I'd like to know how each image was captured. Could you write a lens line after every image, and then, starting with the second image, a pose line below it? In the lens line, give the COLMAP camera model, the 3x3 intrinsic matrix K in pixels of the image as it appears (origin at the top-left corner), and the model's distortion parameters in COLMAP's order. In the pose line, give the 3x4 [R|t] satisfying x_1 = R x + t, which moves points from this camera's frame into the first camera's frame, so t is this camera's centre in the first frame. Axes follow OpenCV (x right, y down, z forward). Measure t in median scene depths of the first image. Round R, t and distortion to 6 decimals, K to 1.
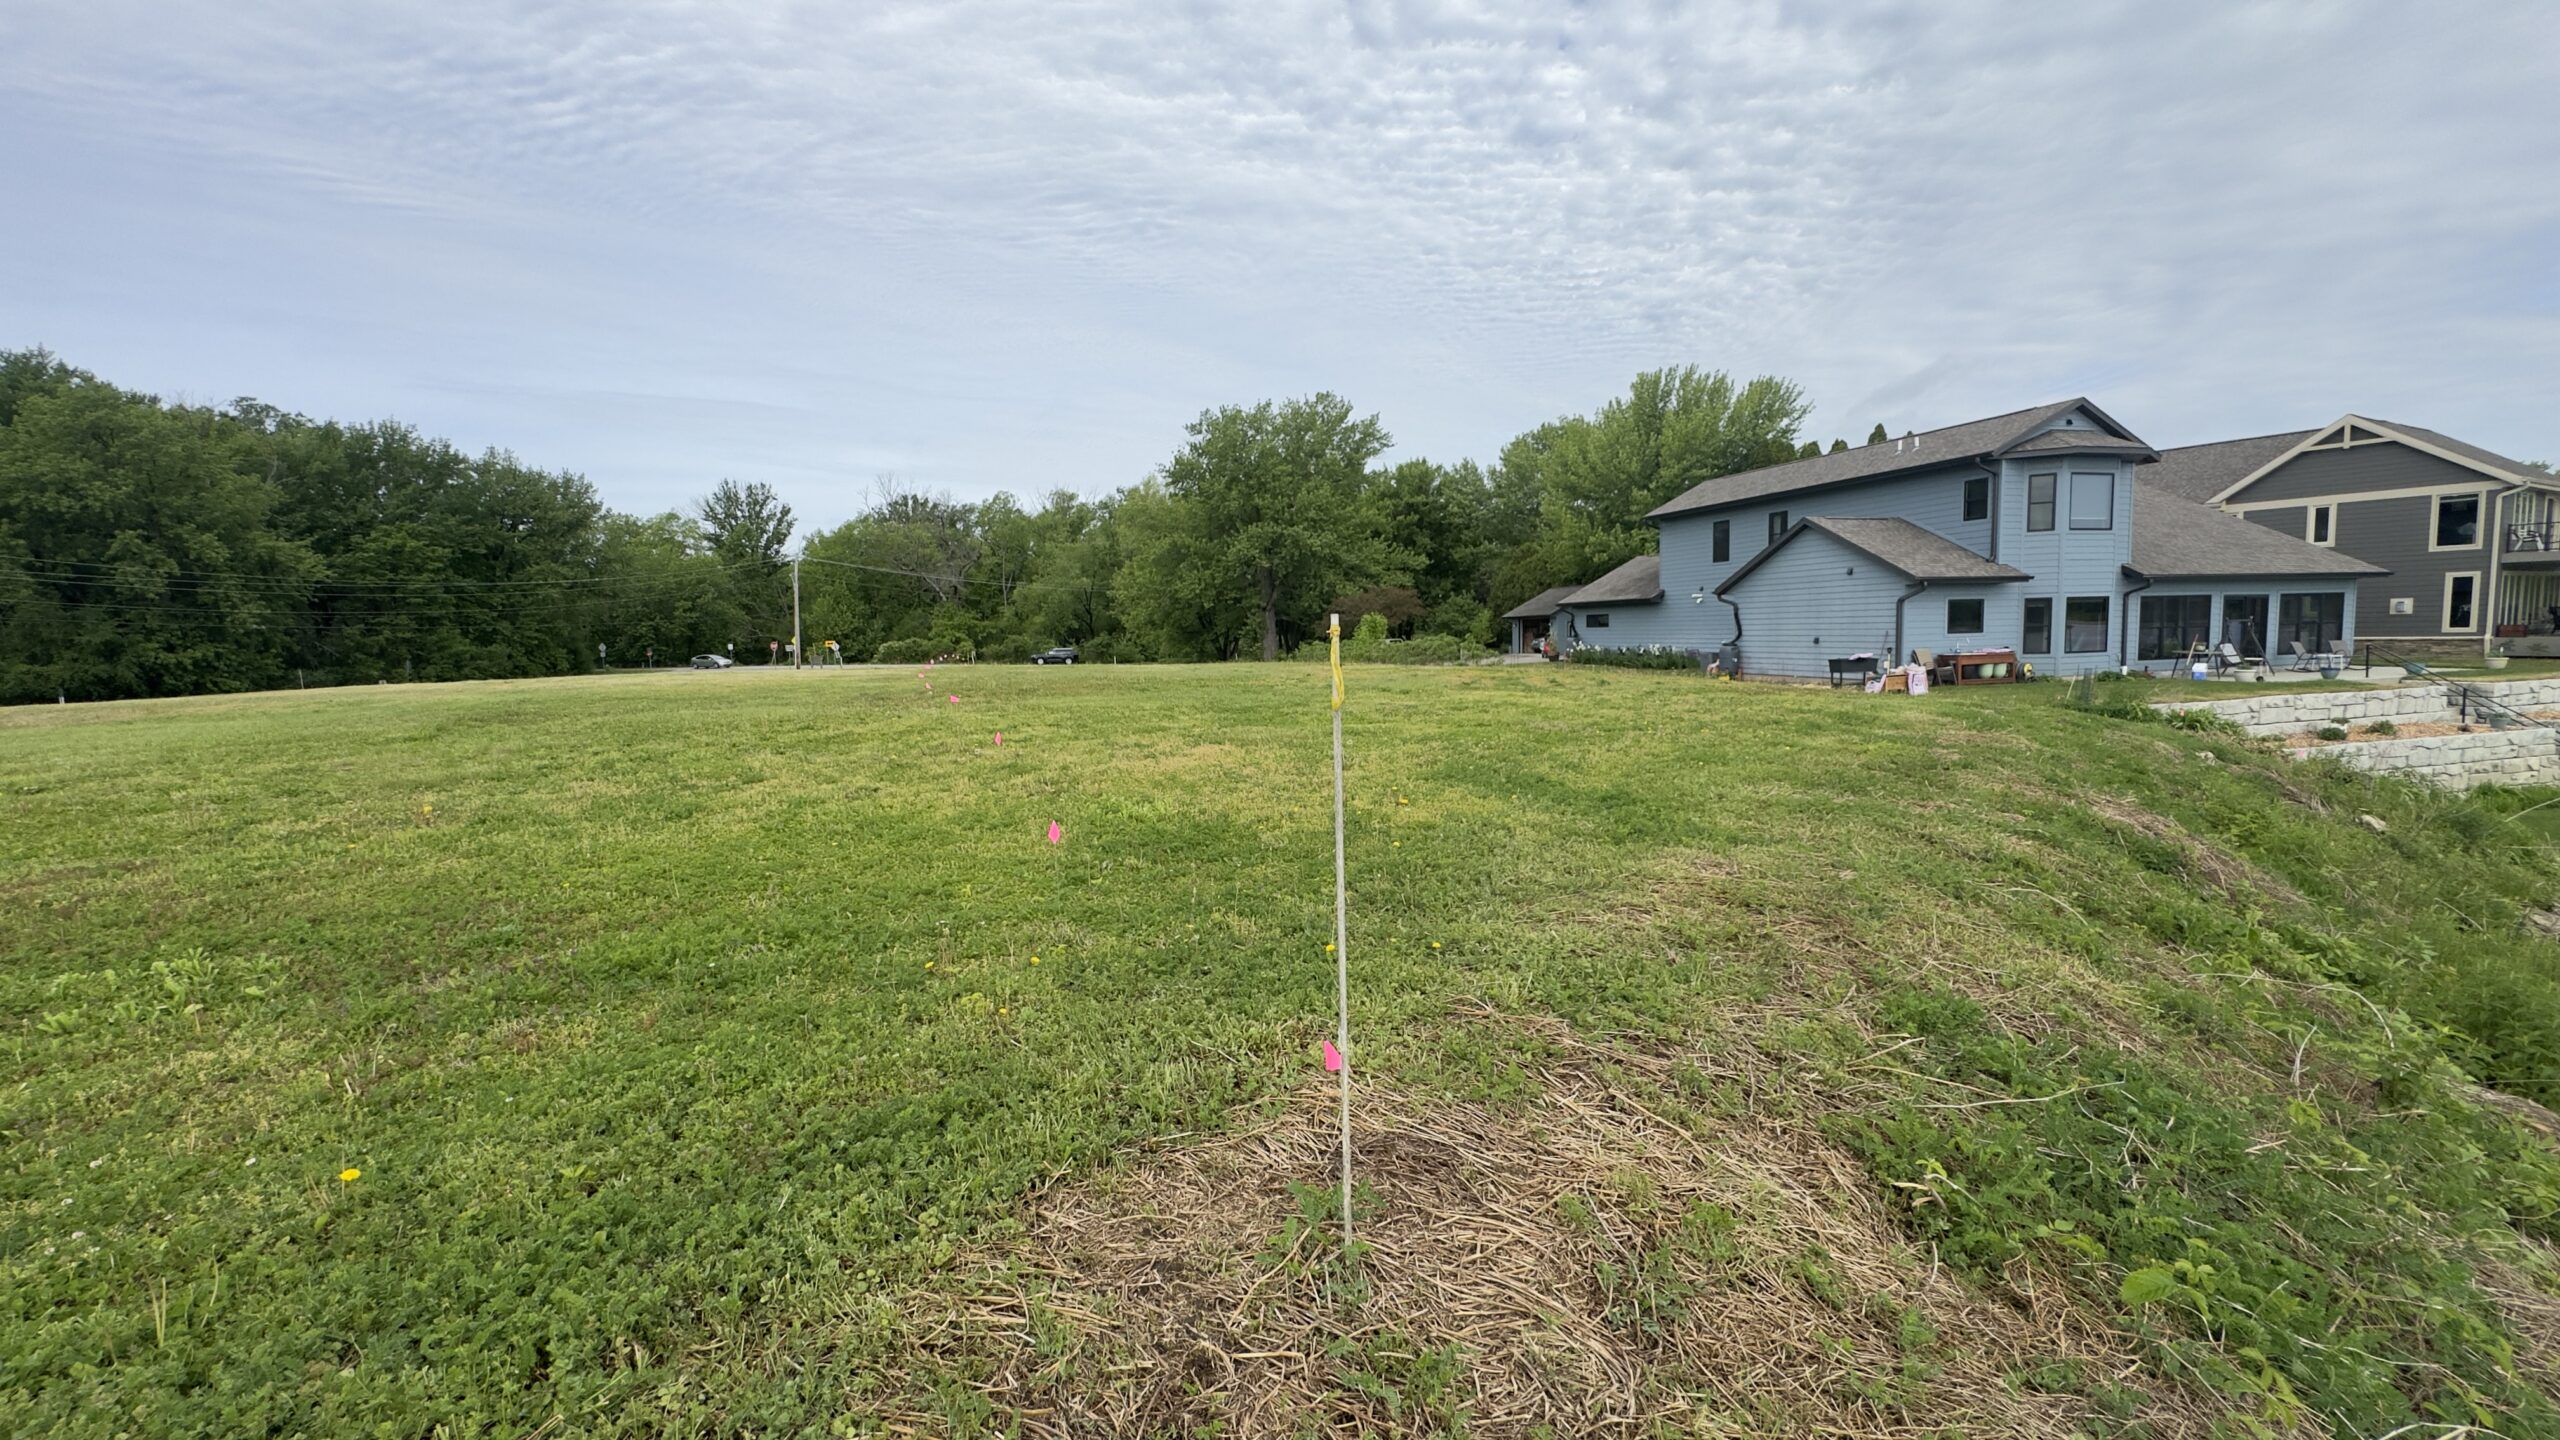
lens RADIAL K [[1025.5, 0, 1281.6], [0, 1025.5, 720.7], [0, 0, 1]] dist [0.000234, 0.000136]
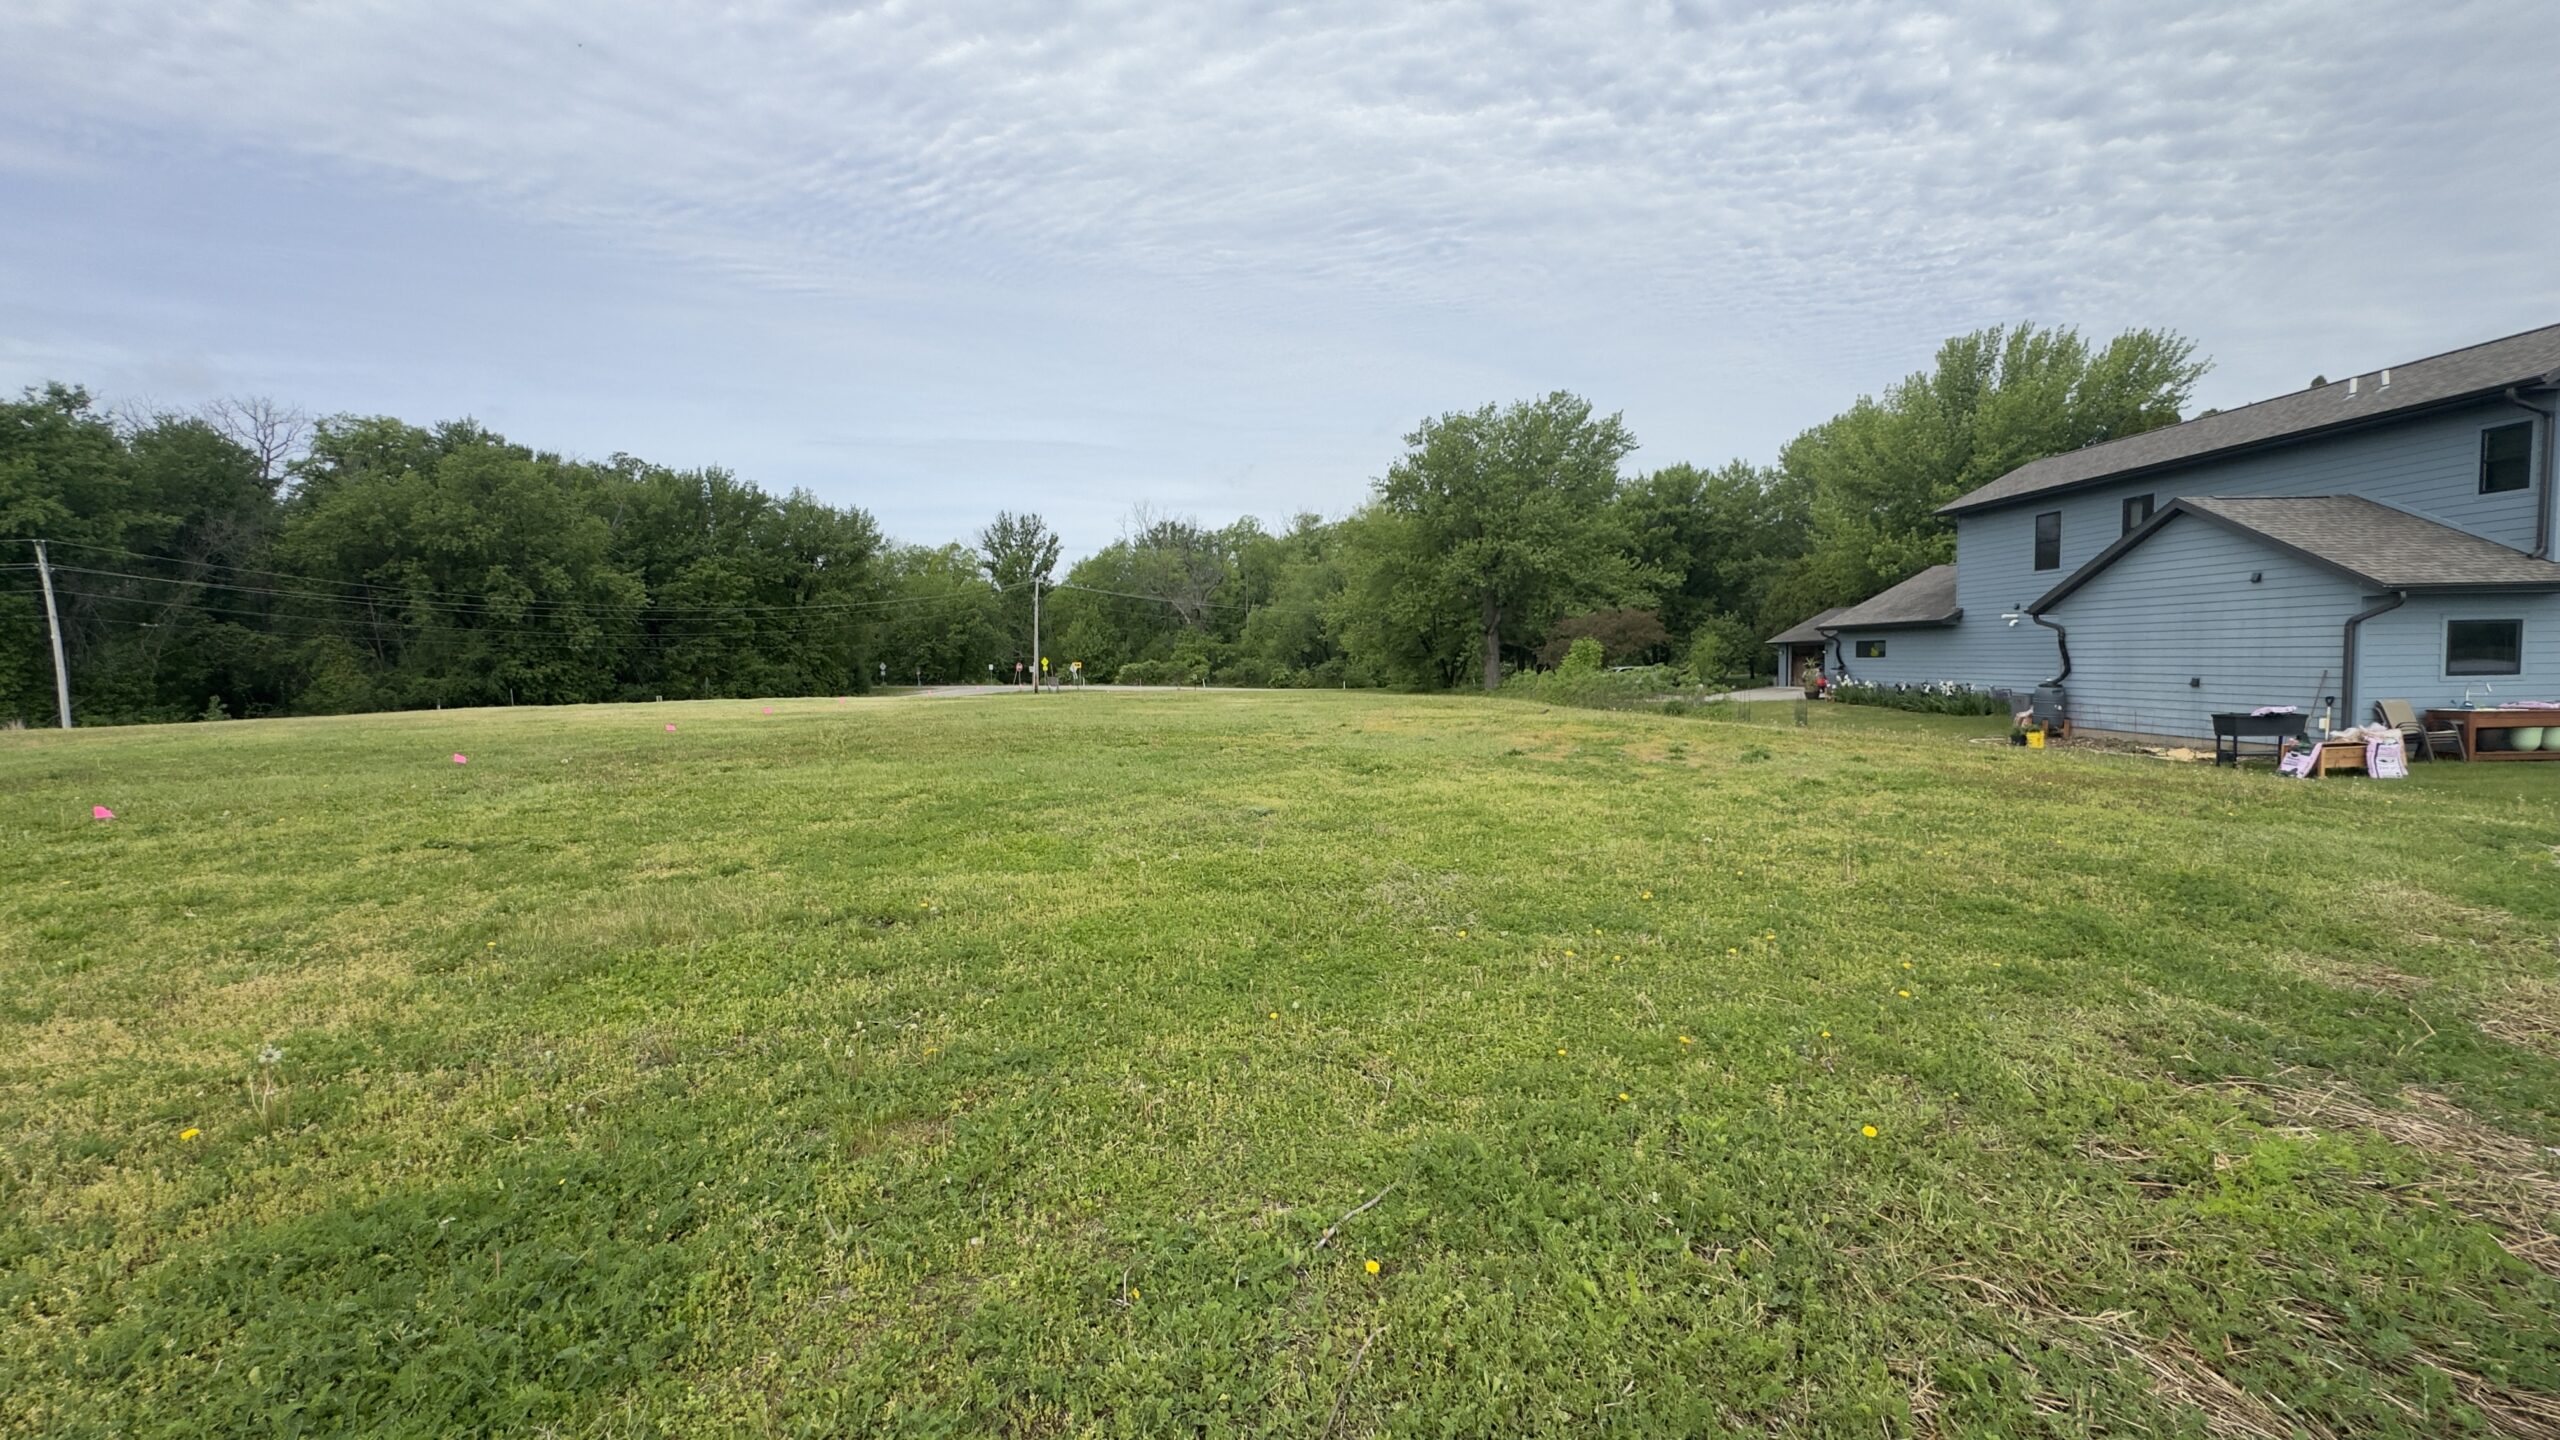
lens RADIAL K [[1025.5, 0, 1280.2], [0, 1025.5, 753.5], [0, 0, 1]] dist [0.000234, 0.000136]
pose [[0.963778, 0.032633, -0.264703, 0.048797], [-0.030182, 0.999456, 0.013319, -0.007464], [0.264993, -0.004848, 0.964238, 0.063740]]
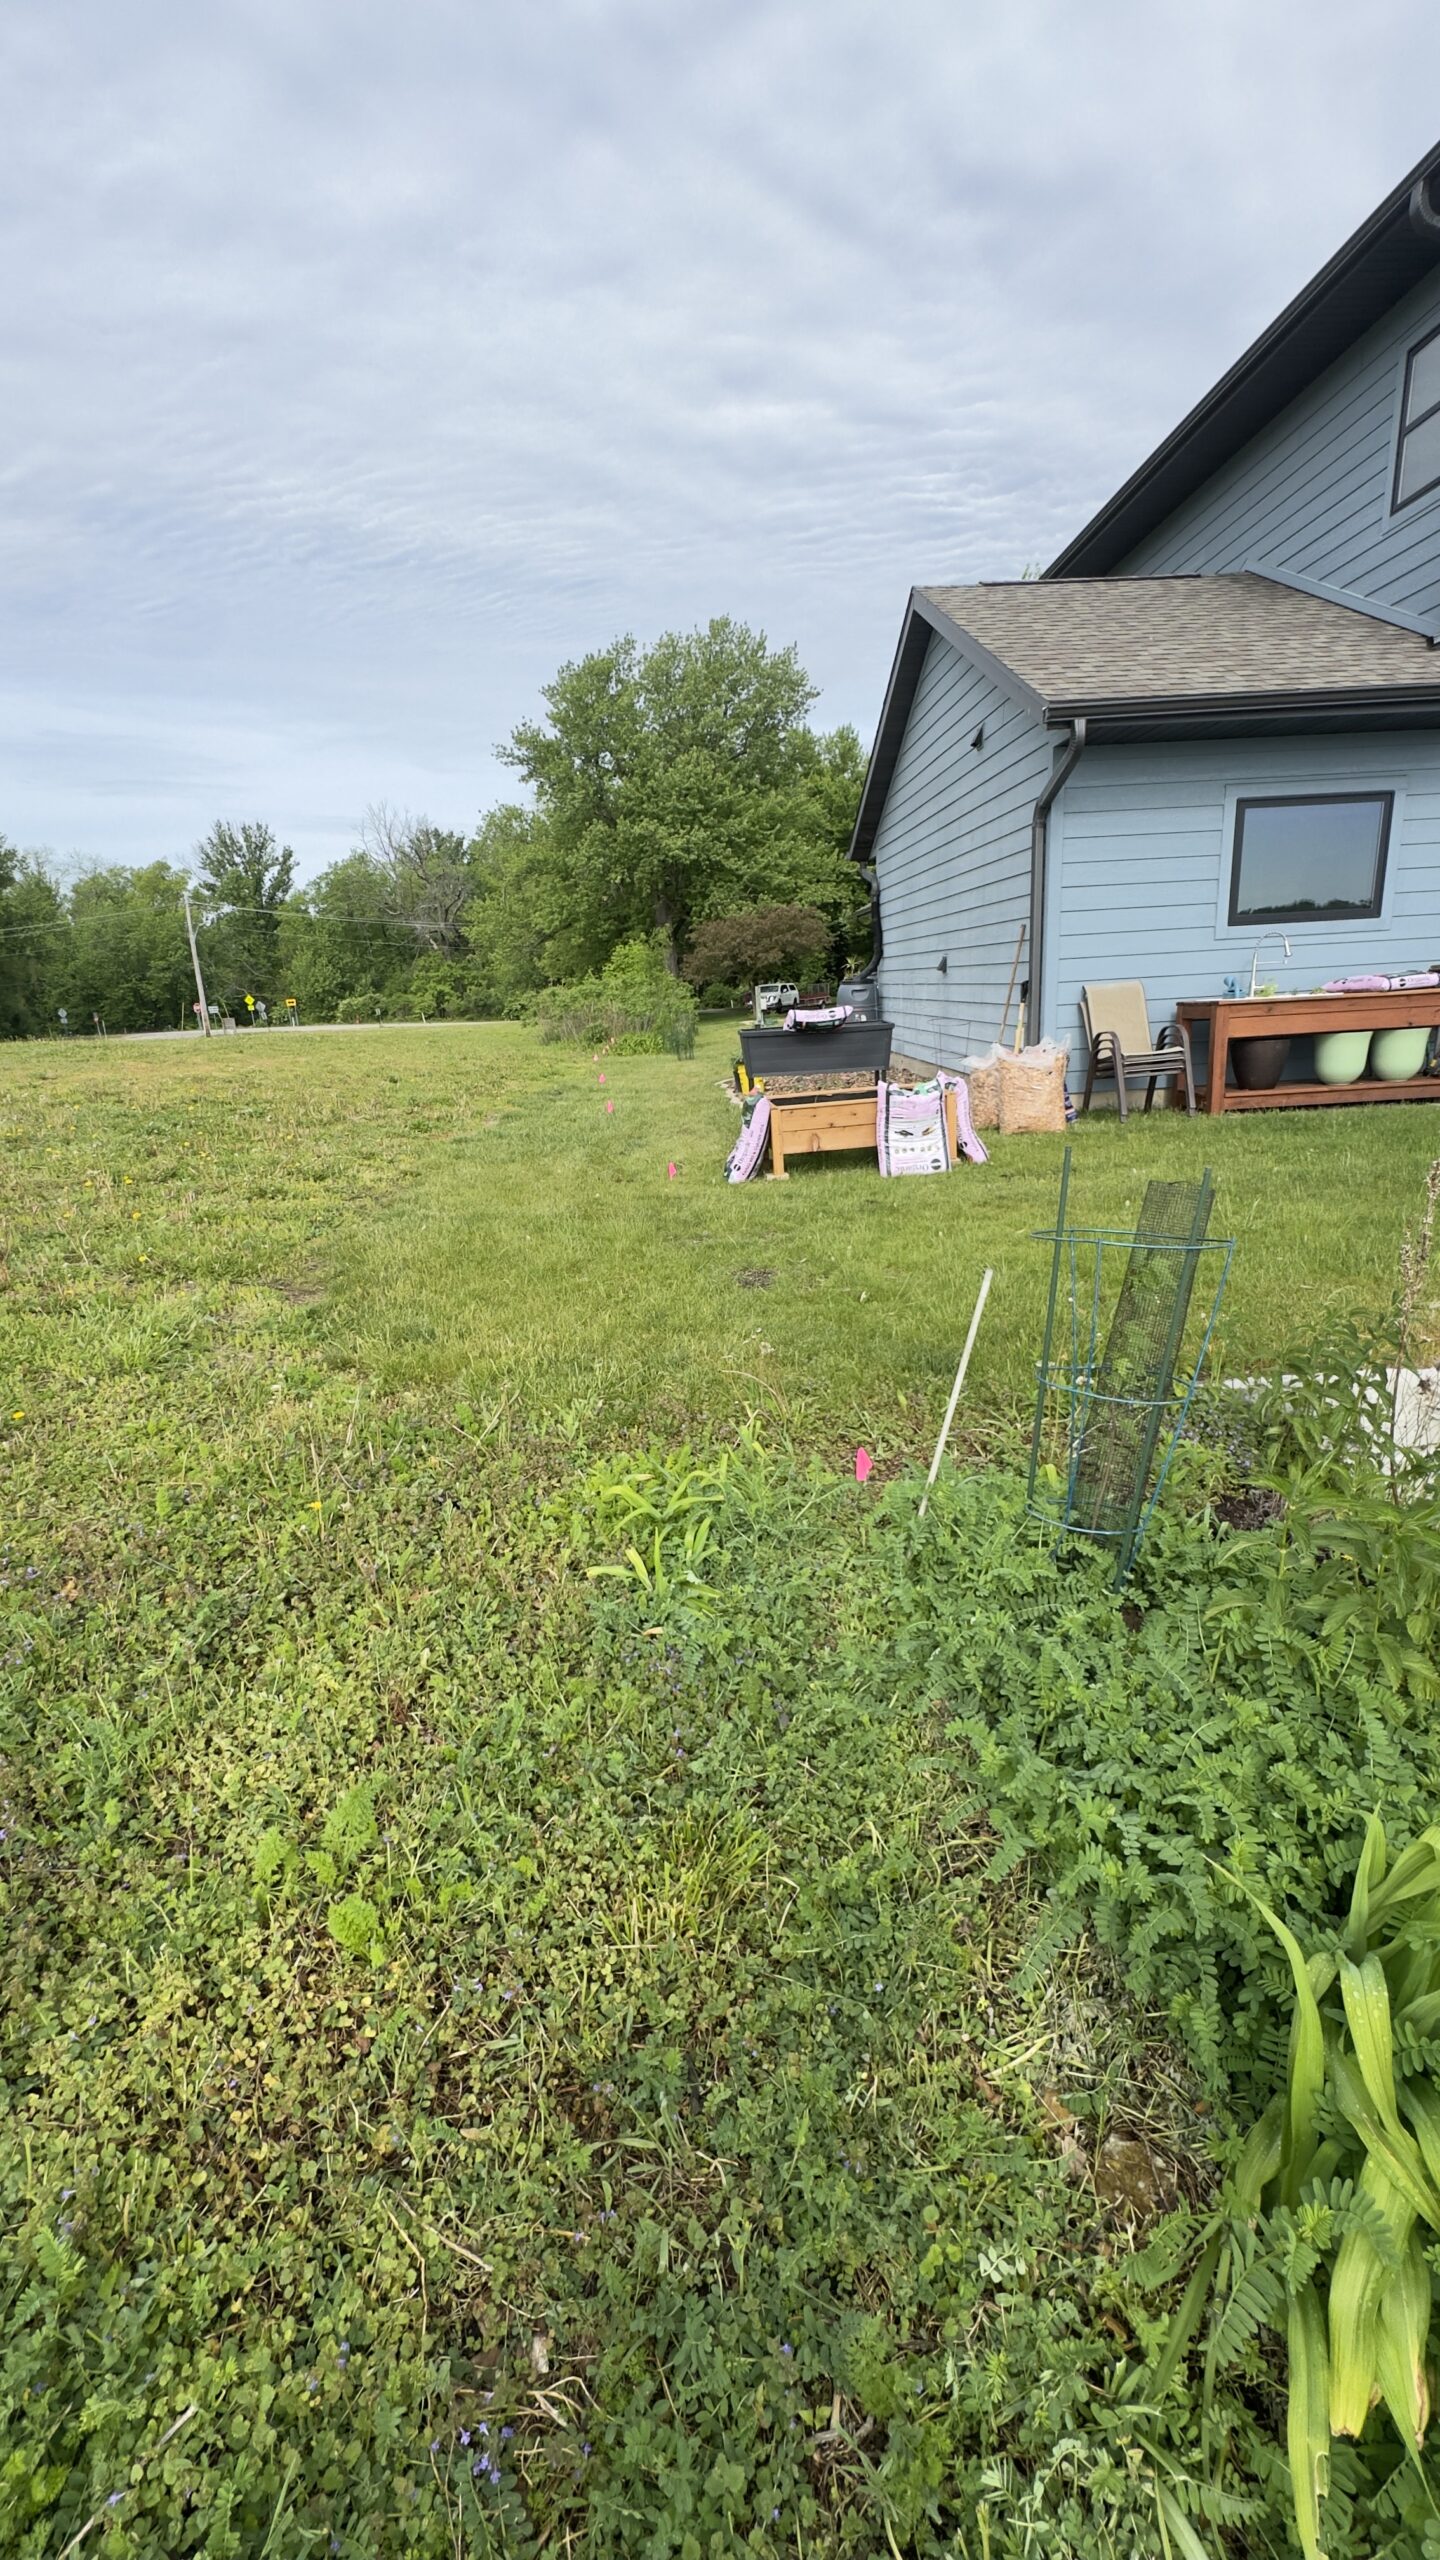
lens RADIAL K [[1025.5, 0, 719.2], [0, 1025.5, 1282.1], [0, 0, 1]] dist [0.000234, 0.000136]
pose [[0.972504, 0.037462, -0.229854, 0.199125], [0.009857, 0.979471, 0.201343, -0.014507], [0.232678, -0.198073, 0.952170, 0.217156]]
